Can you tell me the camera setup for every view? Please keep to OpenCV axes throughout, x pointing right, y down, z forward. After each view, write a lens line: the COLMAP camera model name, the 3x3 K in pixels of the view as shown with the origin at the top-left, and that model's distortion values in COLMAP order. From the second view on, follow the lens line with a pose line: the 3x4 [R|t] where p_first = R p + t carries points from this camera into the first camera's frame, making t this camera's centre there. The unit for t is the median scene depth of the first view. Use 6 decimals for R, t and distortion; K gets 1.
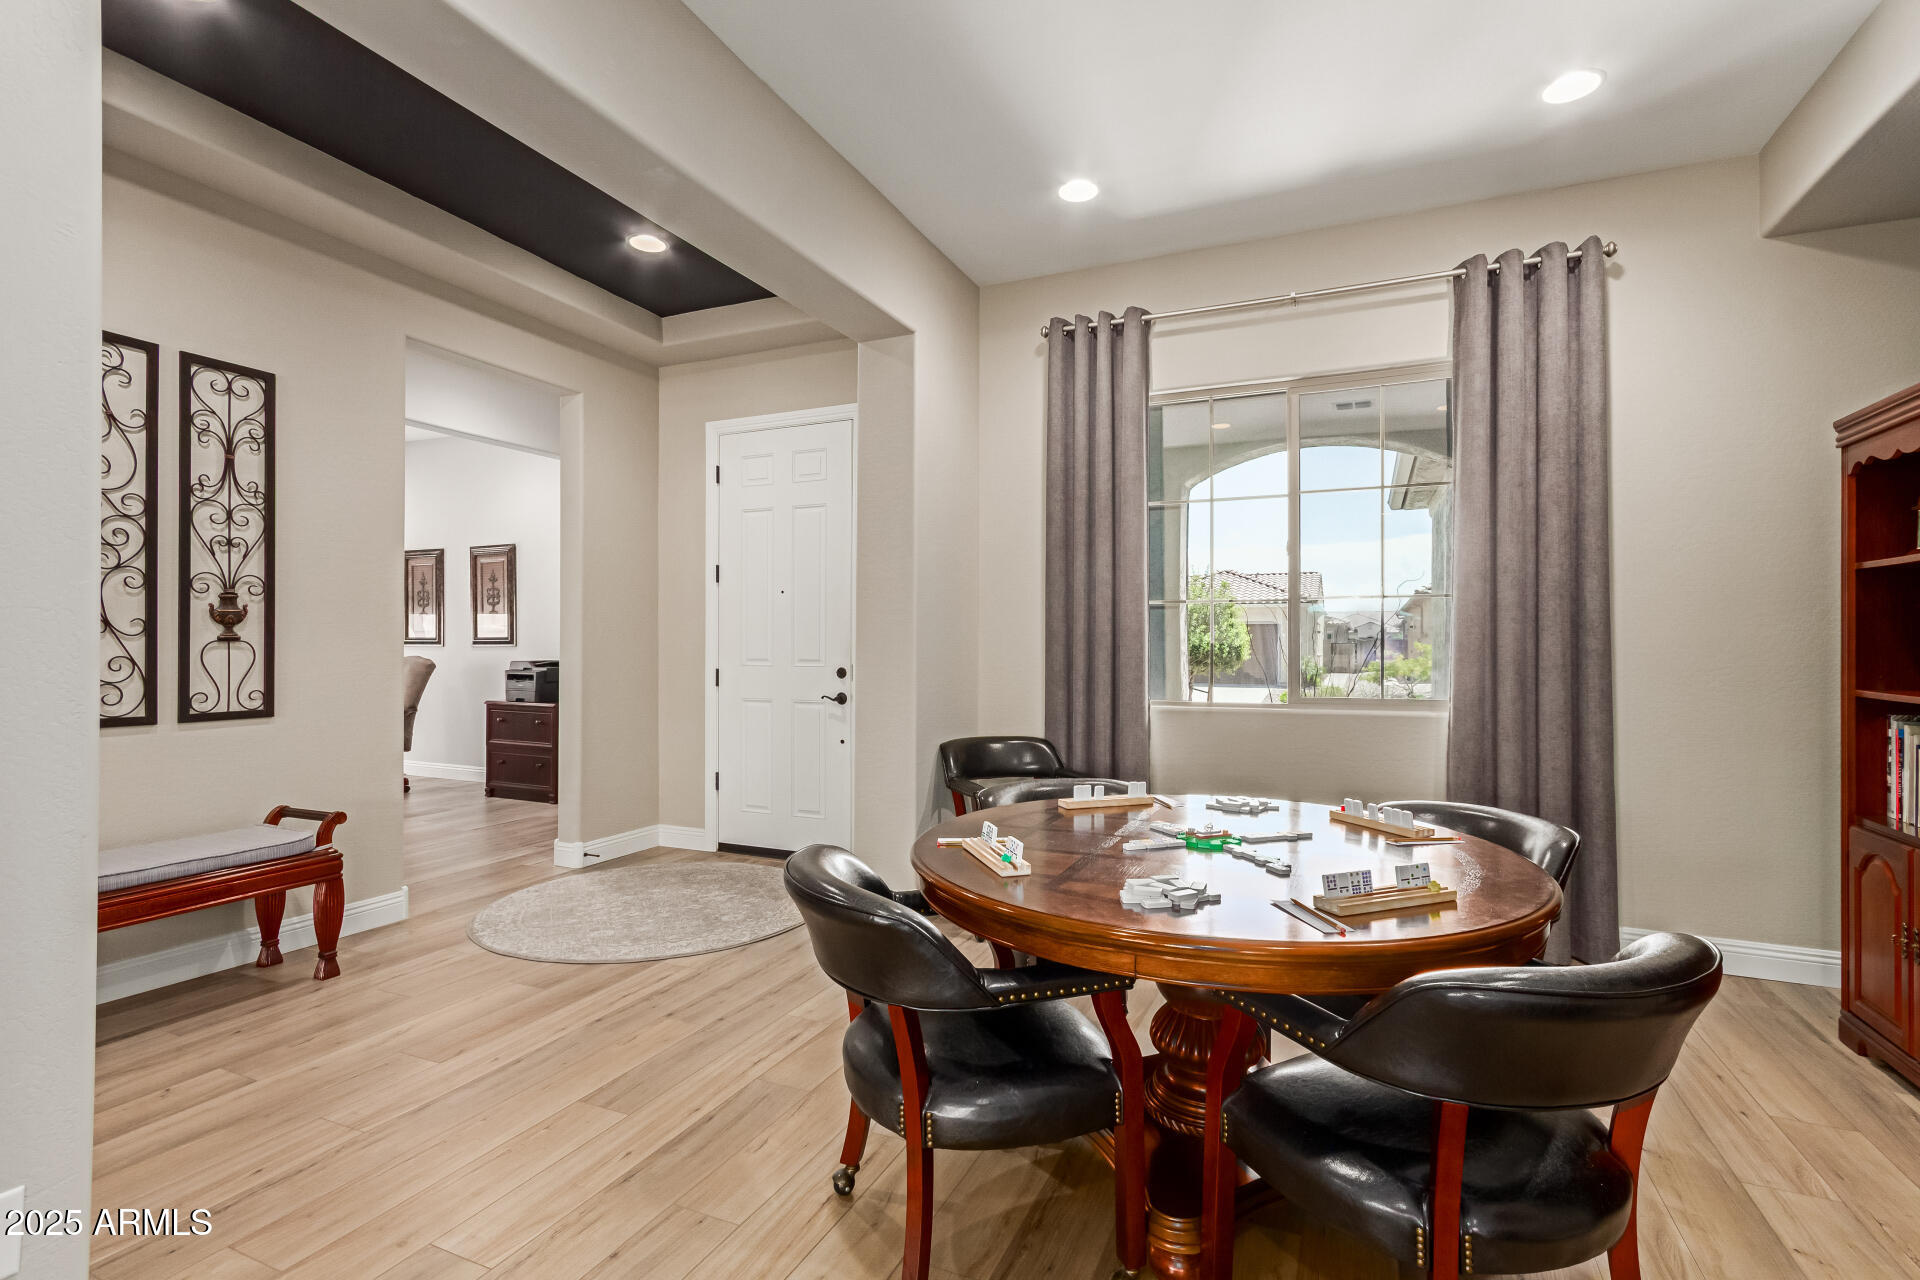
lens RADIAL K [[892.0, 0, 969.4], [0, 892.0, 644.4], [0, 0, 1]] dist [0.001756, 0.000455]
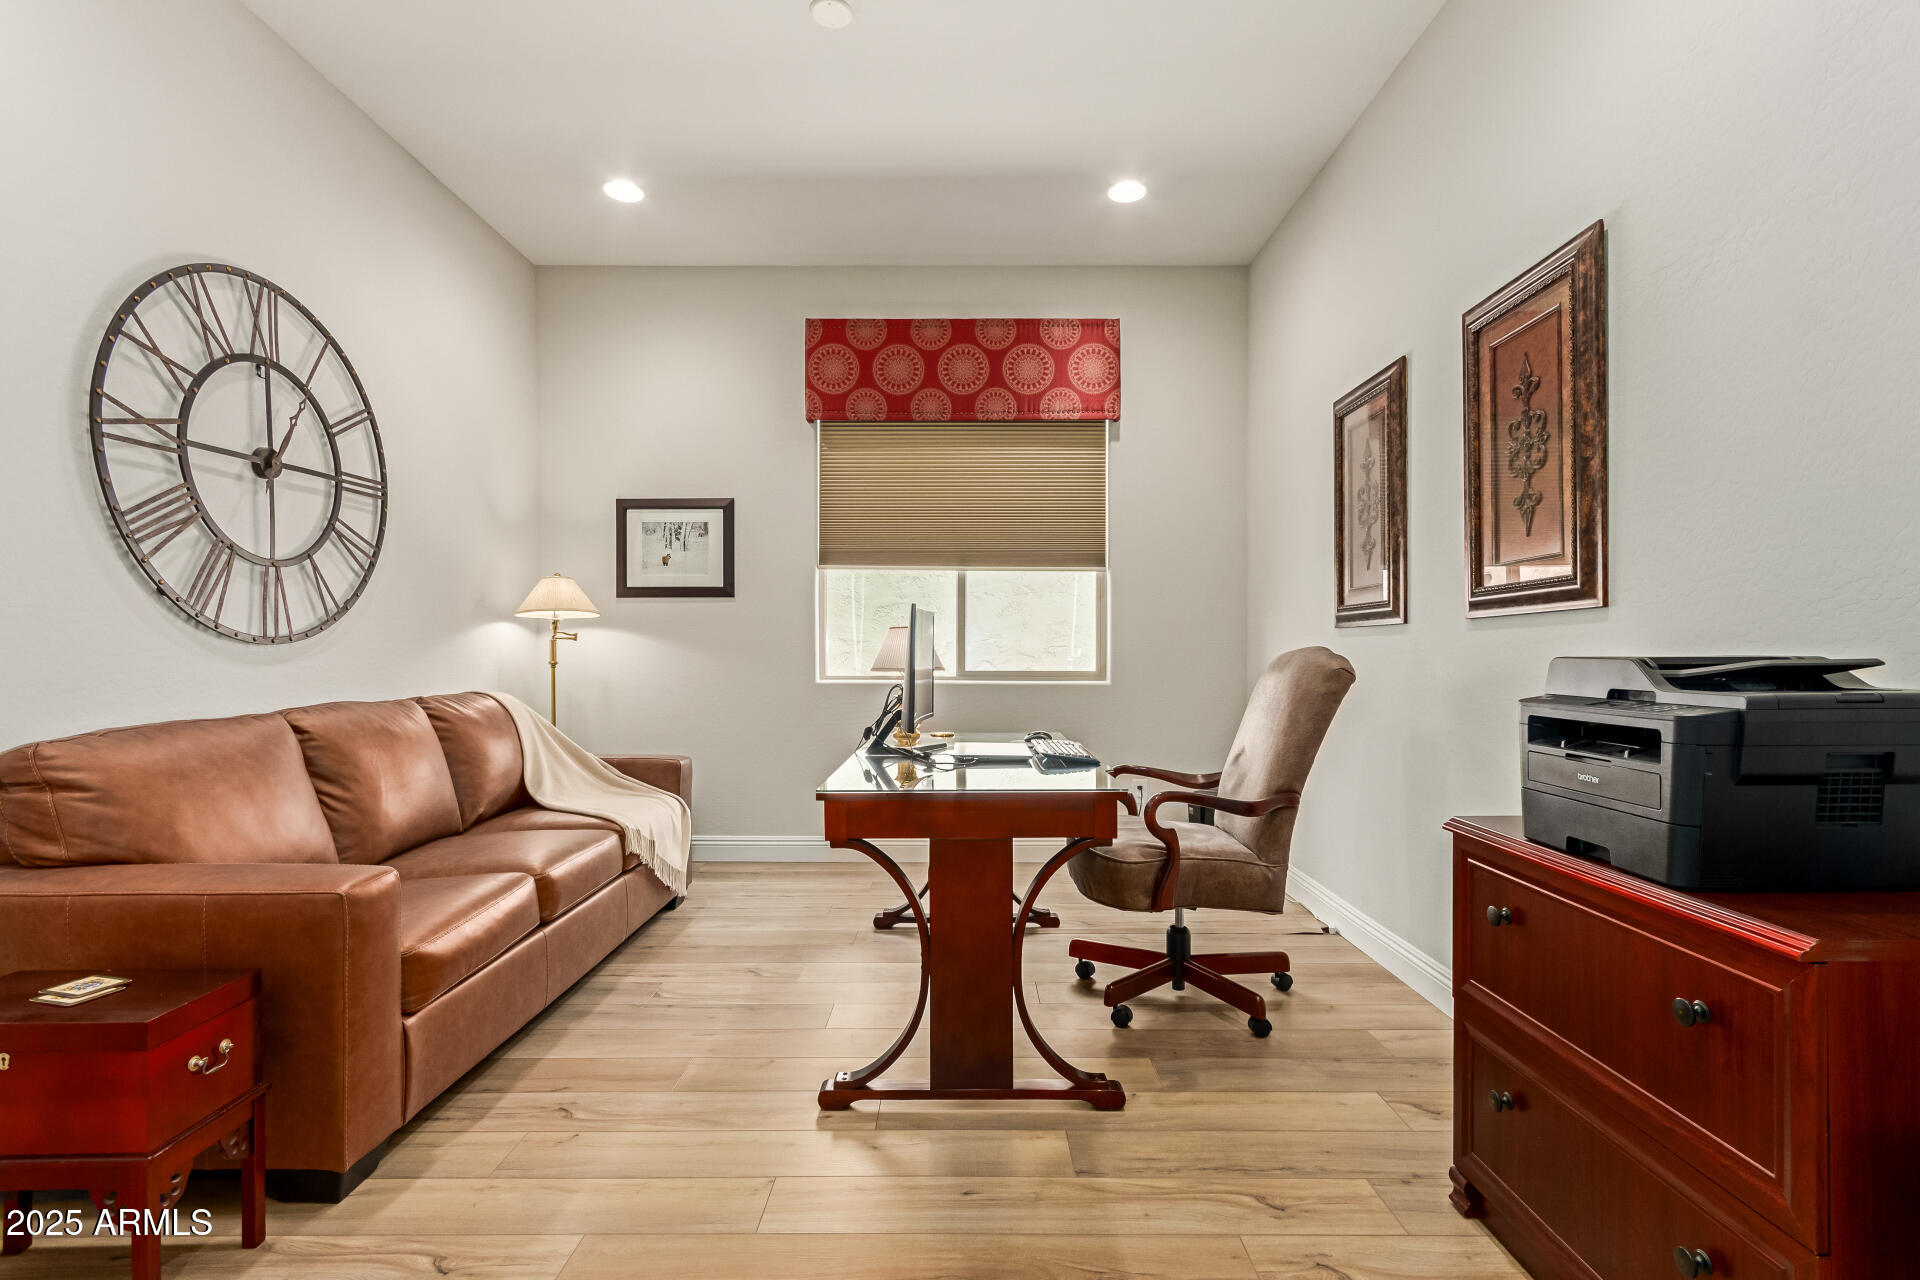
lens RADIAL K [[892.0, 0, 969.4], [0, 892.0, 644.4], [0, 0, 1]] dist [0.001756, 0.000455]
pose [[0.398588, -0.010402, -0.917071, -0.349451], [-0.008523, 0.999850, -0.015046, 0.018985], [0.917090, 0.013814, 0.398440, 0.740349]]
